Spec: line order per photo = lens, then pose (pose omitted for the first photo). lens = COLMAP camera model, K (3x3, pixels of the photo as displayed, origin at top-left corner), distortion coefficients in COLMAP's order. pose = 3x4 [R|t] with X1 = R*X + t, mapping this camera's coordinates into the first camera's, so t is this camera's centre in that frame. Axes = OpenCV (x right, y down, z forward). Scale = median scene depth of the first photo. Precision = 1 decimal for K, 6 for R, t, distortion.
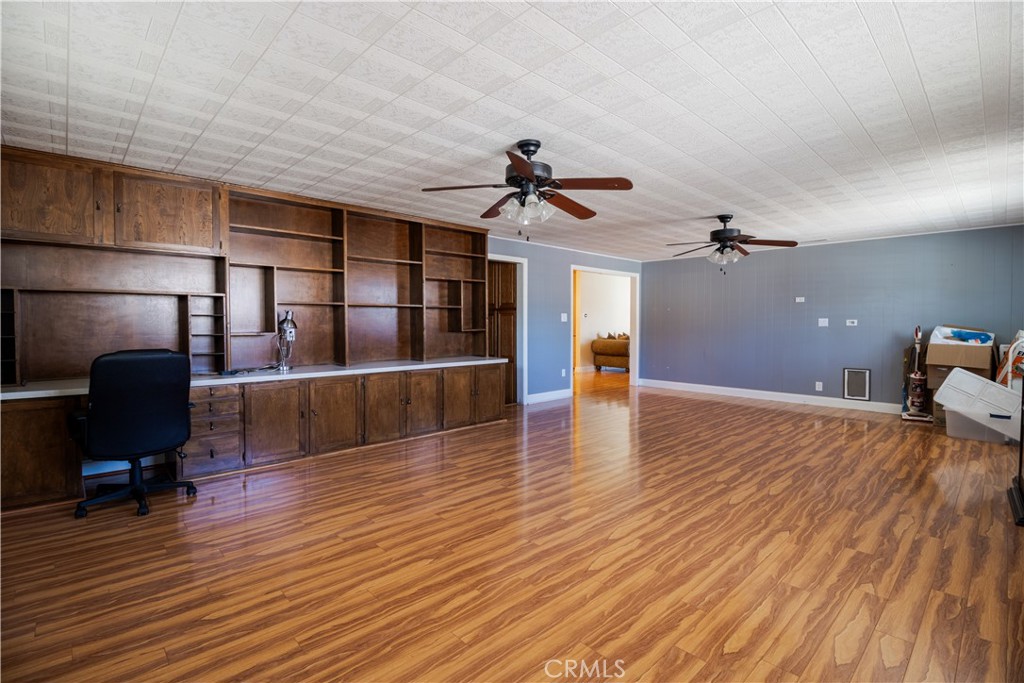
lens RADIAL K [[477.9, 0, 508.1], [0, 477.9, 335.0], [0, 0, 1]] dist [-0.005170, 0.000238]
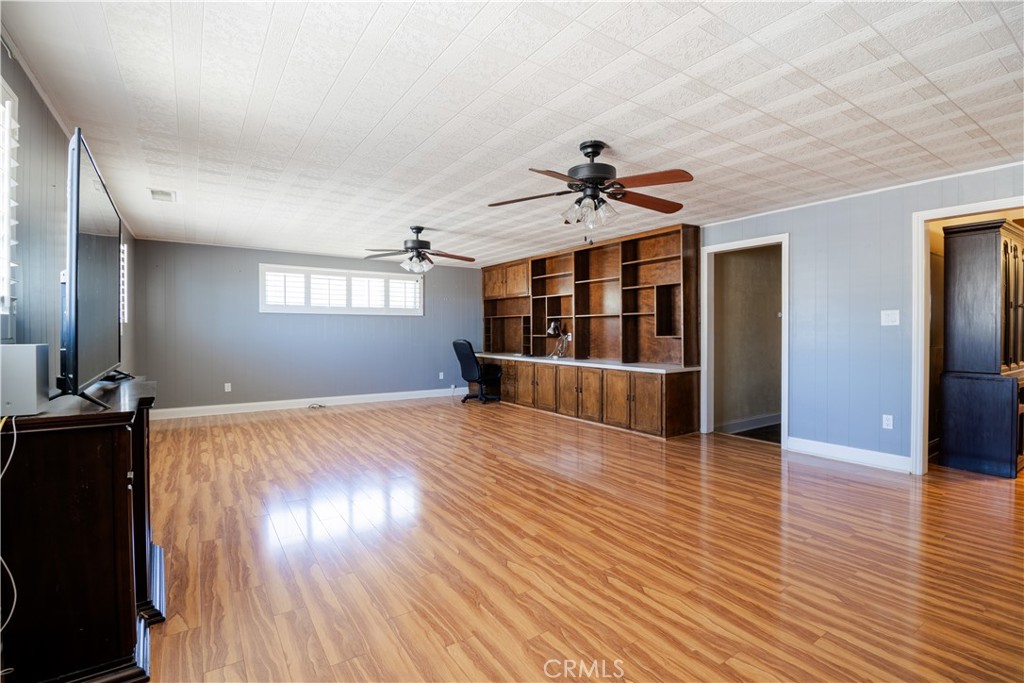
lens RADIAL K [[477.9, 0, 510.2], [0, 477.9, 336.5], [0, 0, 1]] dist [-0.005170, 0.000238]
pose [[-0.174439, 0.006251, -0.984648, 1.140157], [-0.031781, 0.999423, 0.011975, -0.013615], [0.984155, 0.033382, -0.174140, 1.107040]]
